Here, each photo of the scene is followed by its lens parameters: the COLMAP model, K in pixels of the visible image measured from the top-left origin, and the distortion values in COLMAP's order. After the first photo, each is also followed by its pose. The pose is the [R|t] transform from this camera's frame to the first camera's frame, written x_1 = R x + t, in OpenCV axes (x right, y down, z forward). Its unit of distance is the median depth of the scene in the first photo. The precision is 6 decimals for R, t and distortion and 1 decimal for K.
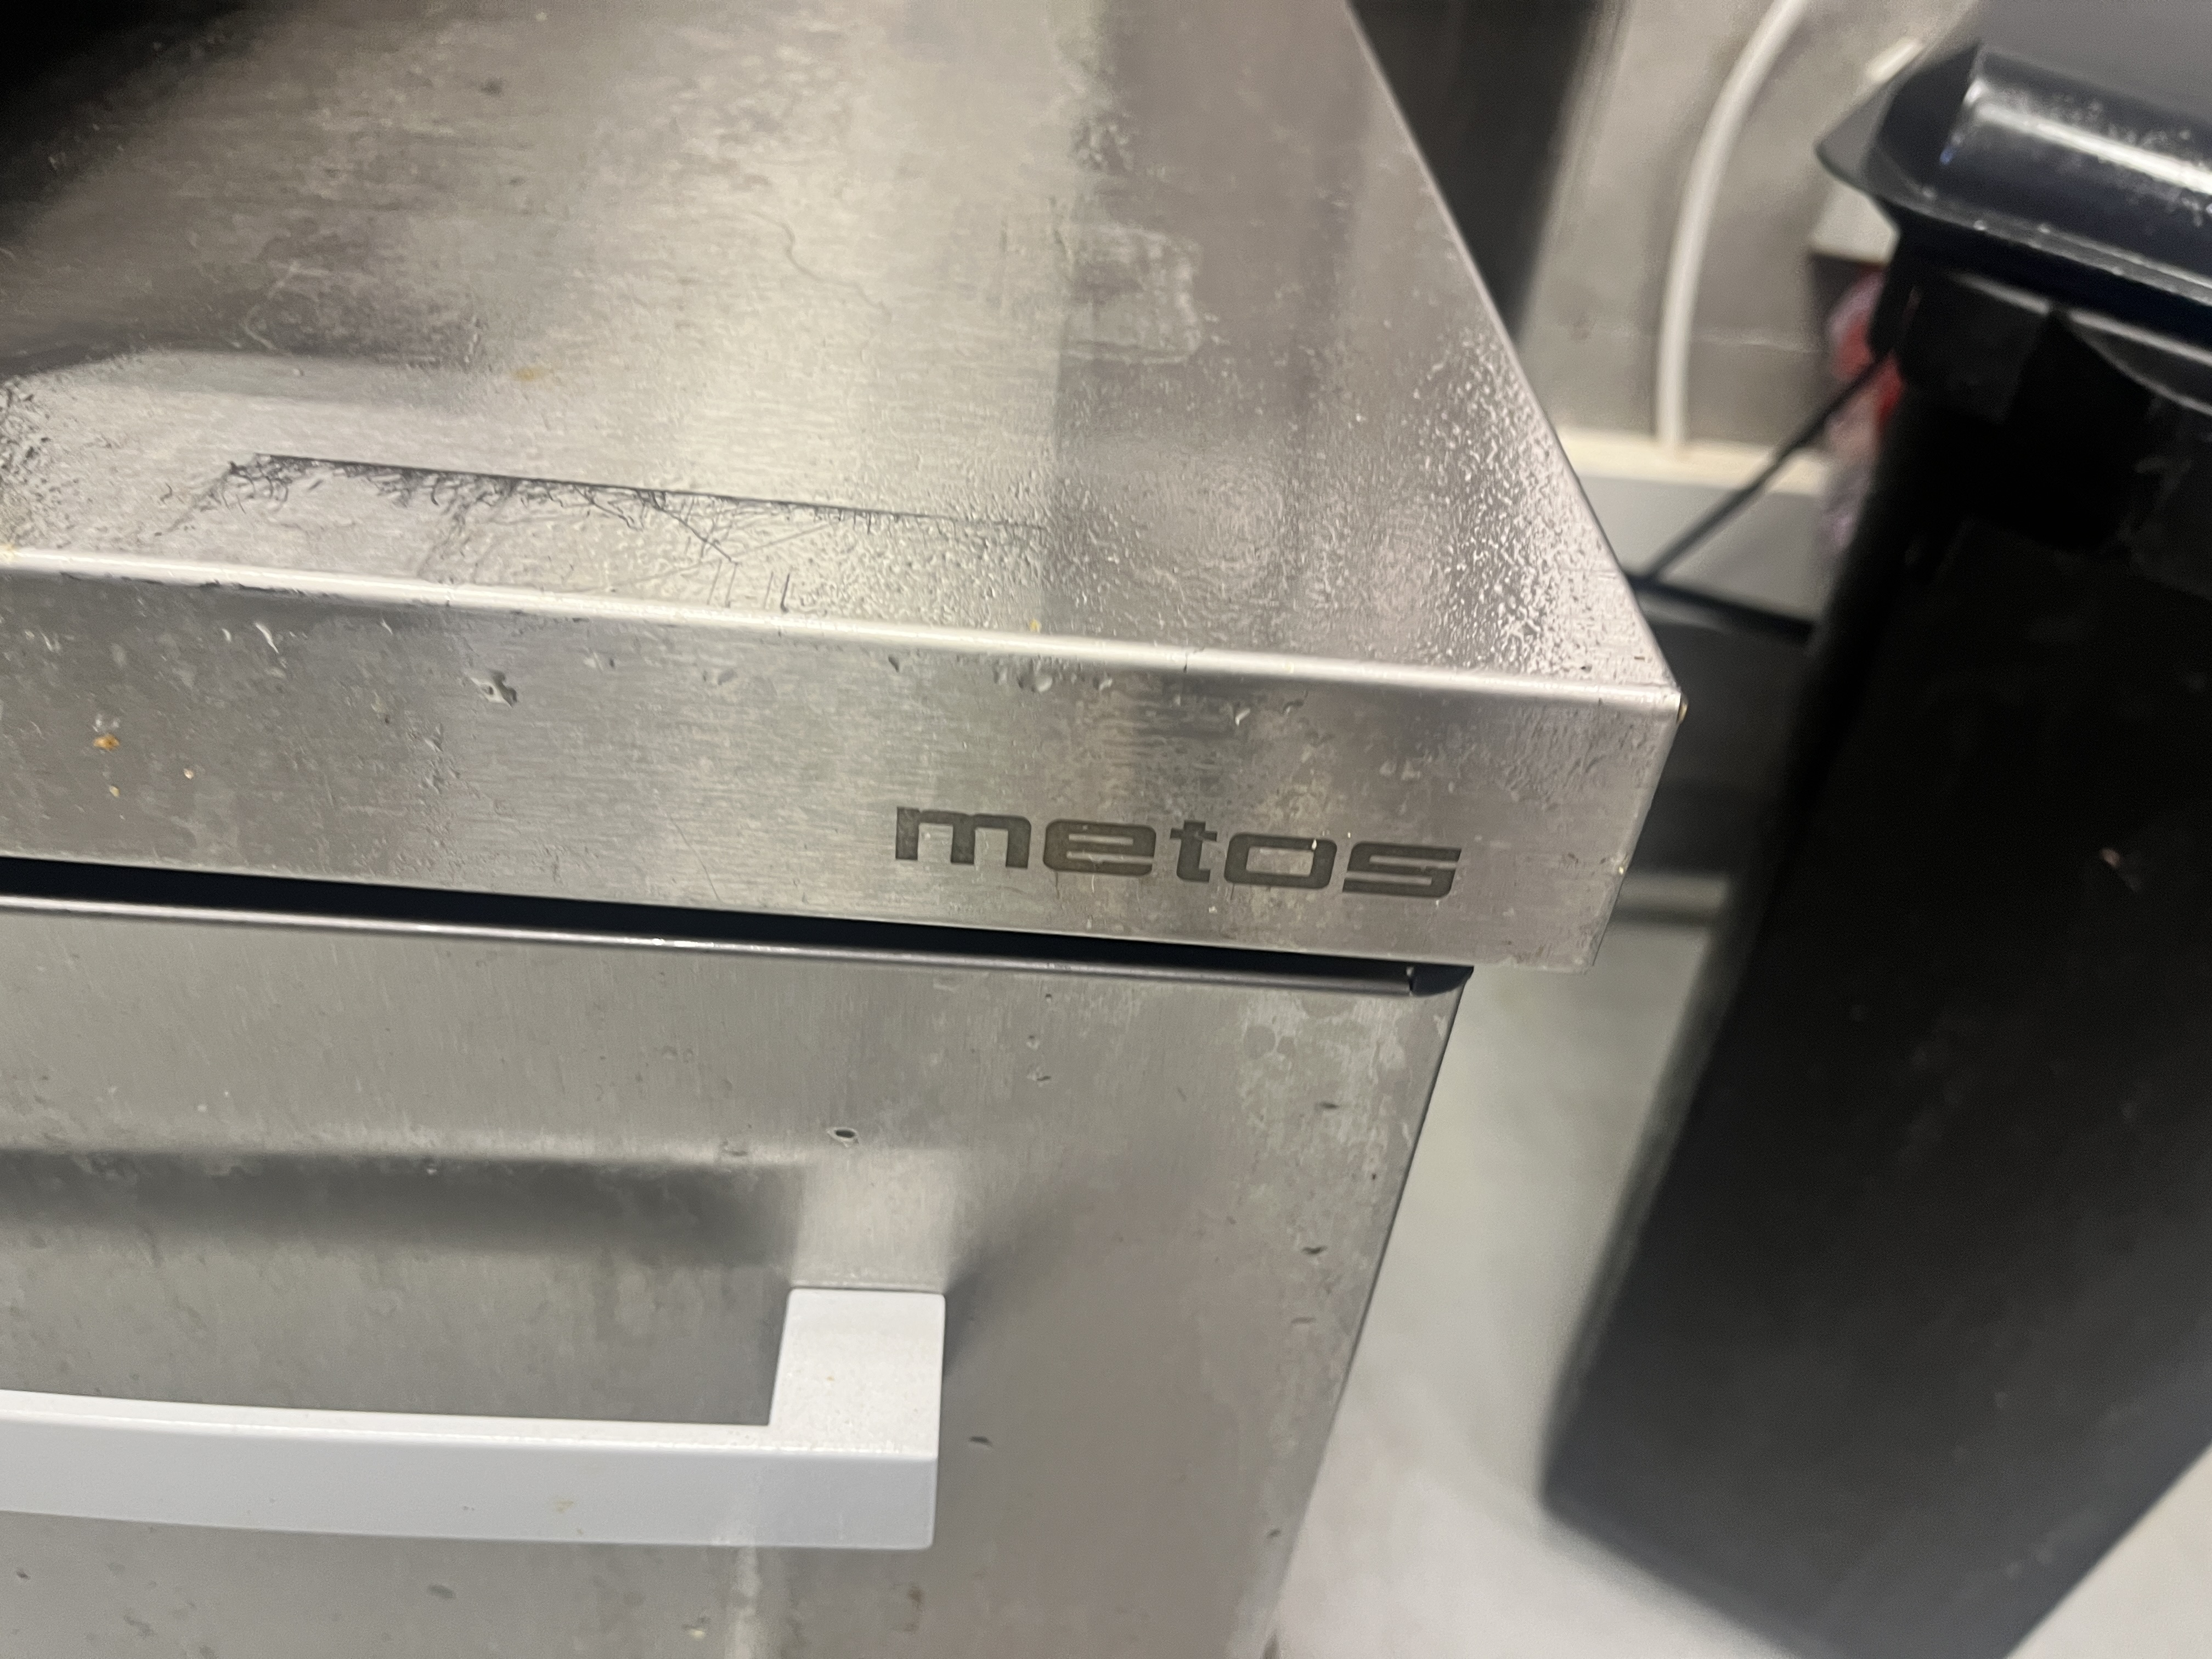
lens RADIAL K [[1700.5, 0, 1105.8], [0, 1700.5, 826.0], [0, 0, 1]] dist [0.009893, -0.003762]
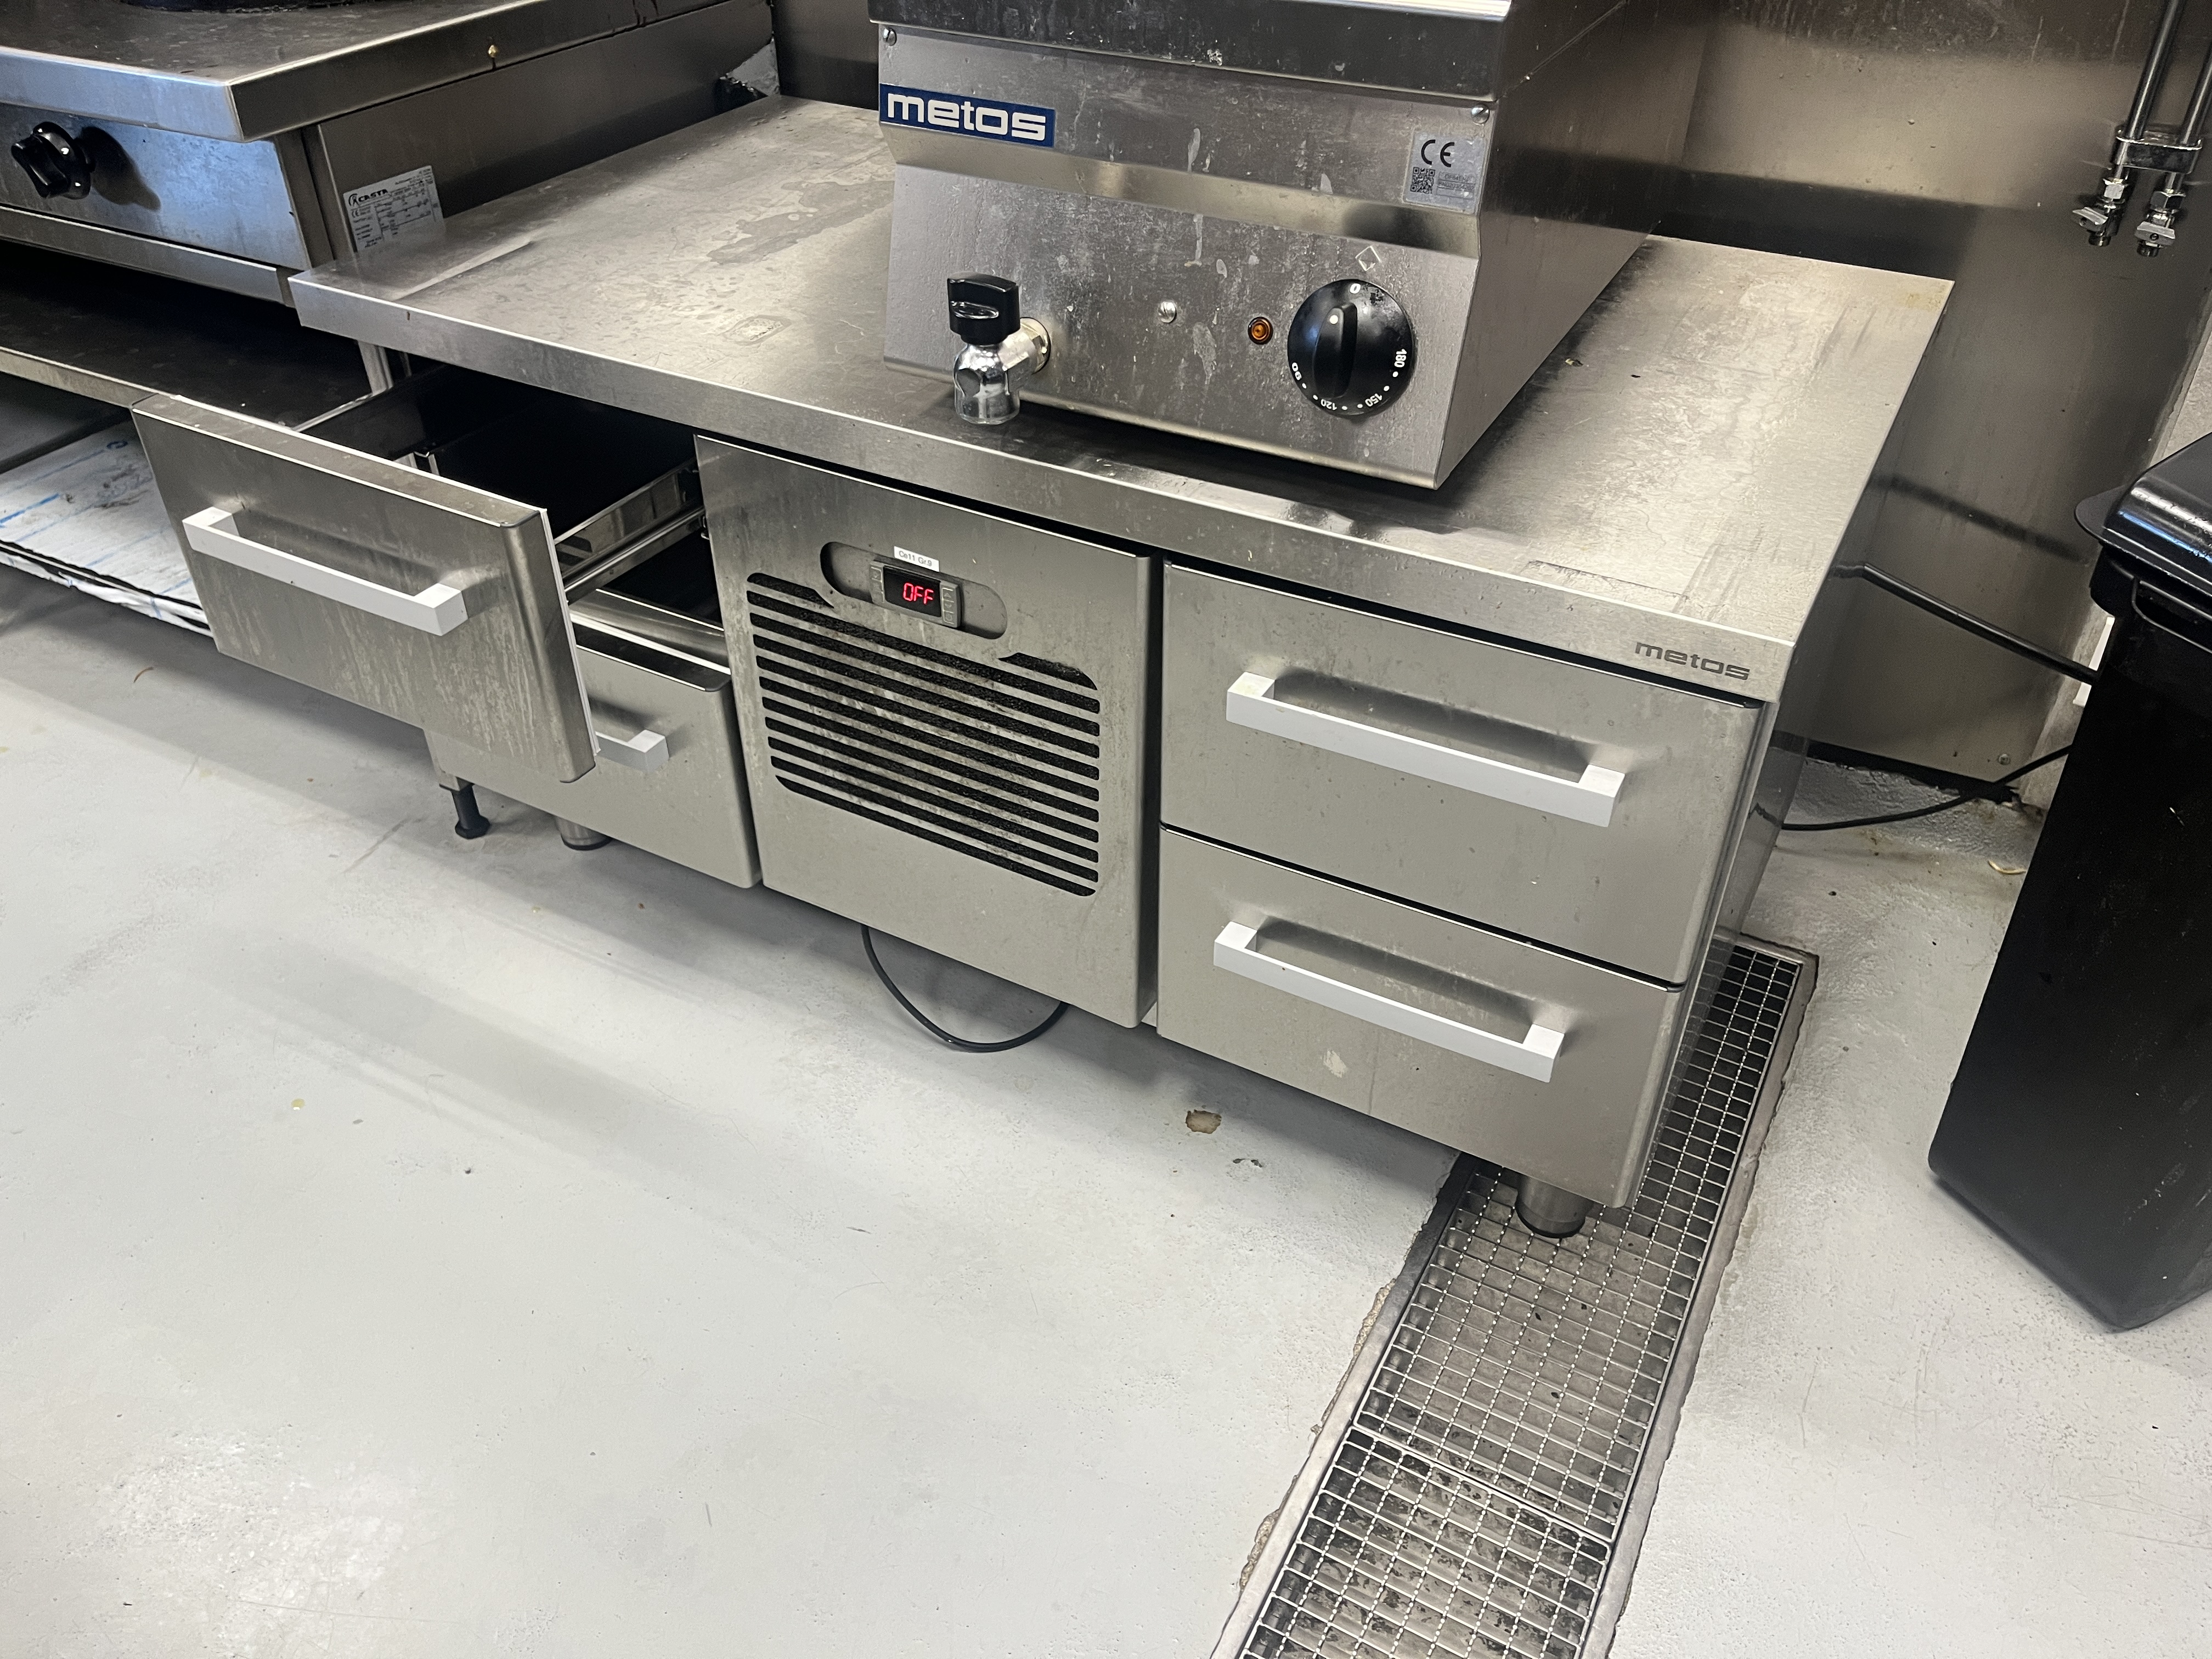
lens RADIAL K [[1700.5, 0, 1109.2], [0, 1700.5, 827.8], [0, 0, 1]] dist [0.009893, -0.003762]
pose [[0.869015, 0.212039, -0.447049, 0.911055], [-0.226021, 0.973861, 0.022549, 0.780158], [0.440145, 0.081447, 0.894225, -4.273696]]
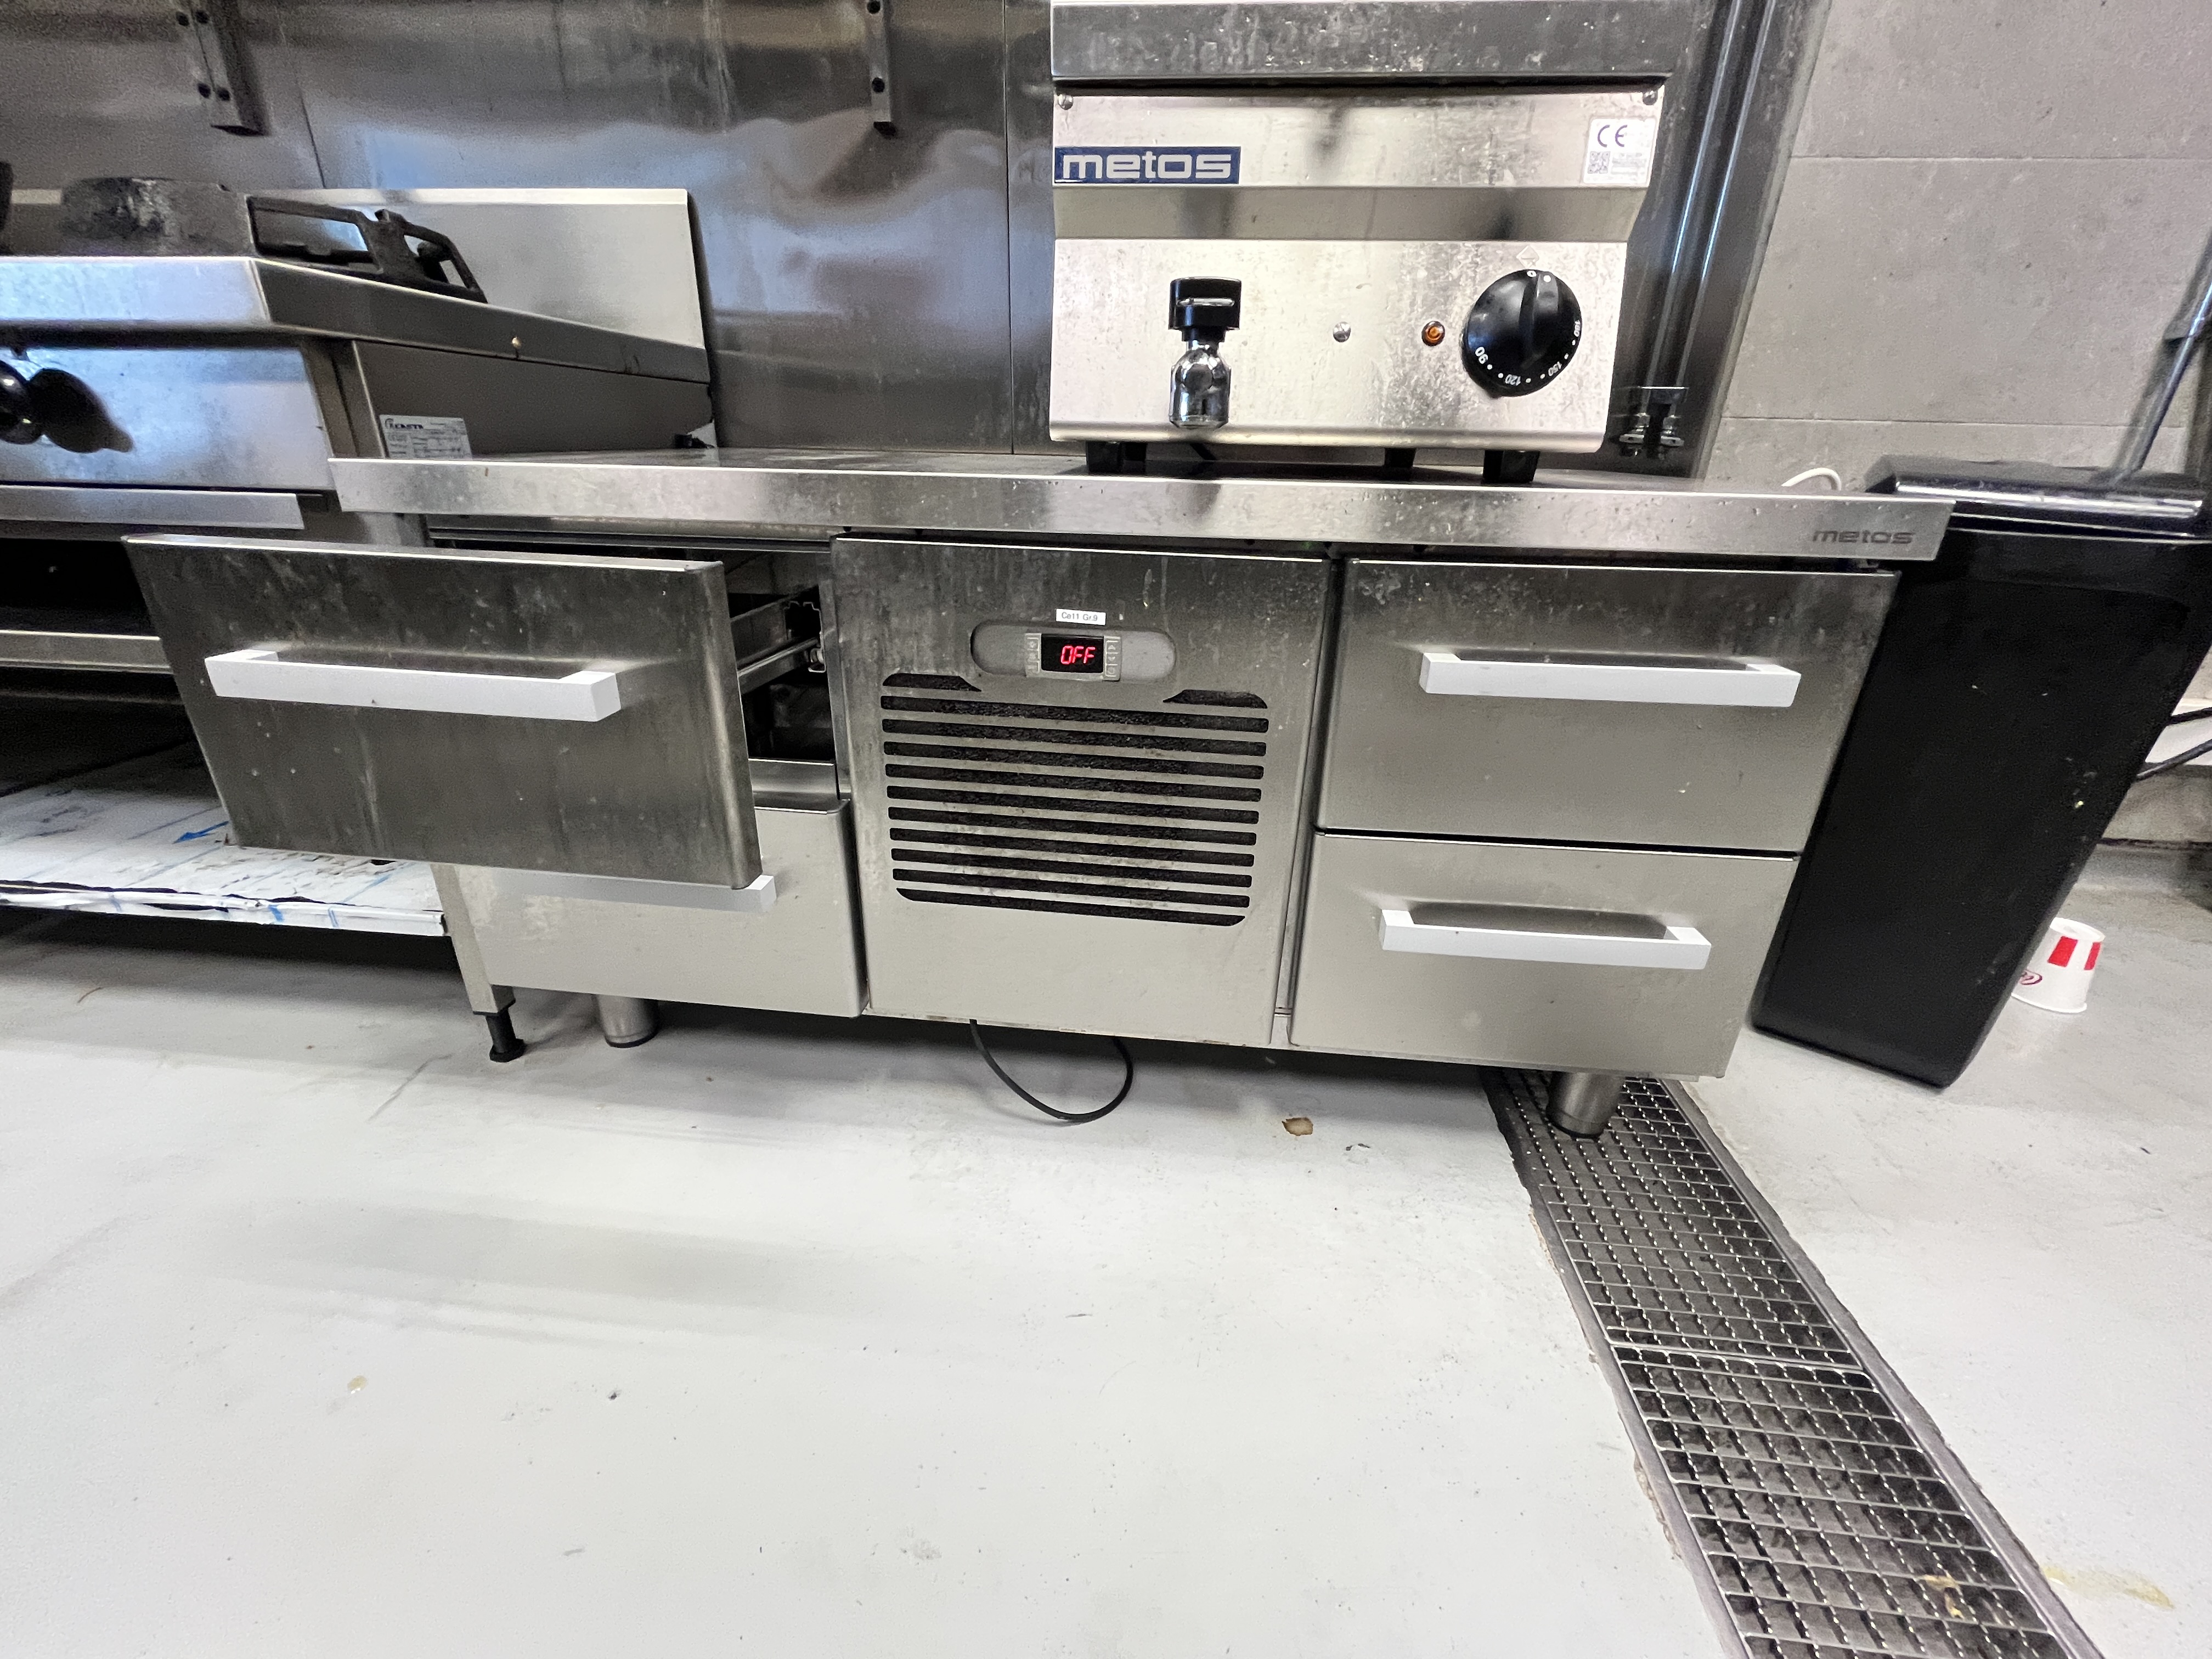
lens RADIAL K [[899.3, 0, 1094.9], [0, 899.3, 817.8], [0, 0, 1]] dist [-0.006508, 0.000379]
pose [[0.989653, -0.032620, -0.139724, -2.268334], [-0.005311, 0.964818, -0.262864, 1.845186], [0.143383, 0.260886, 0.954662, -2.195360]]
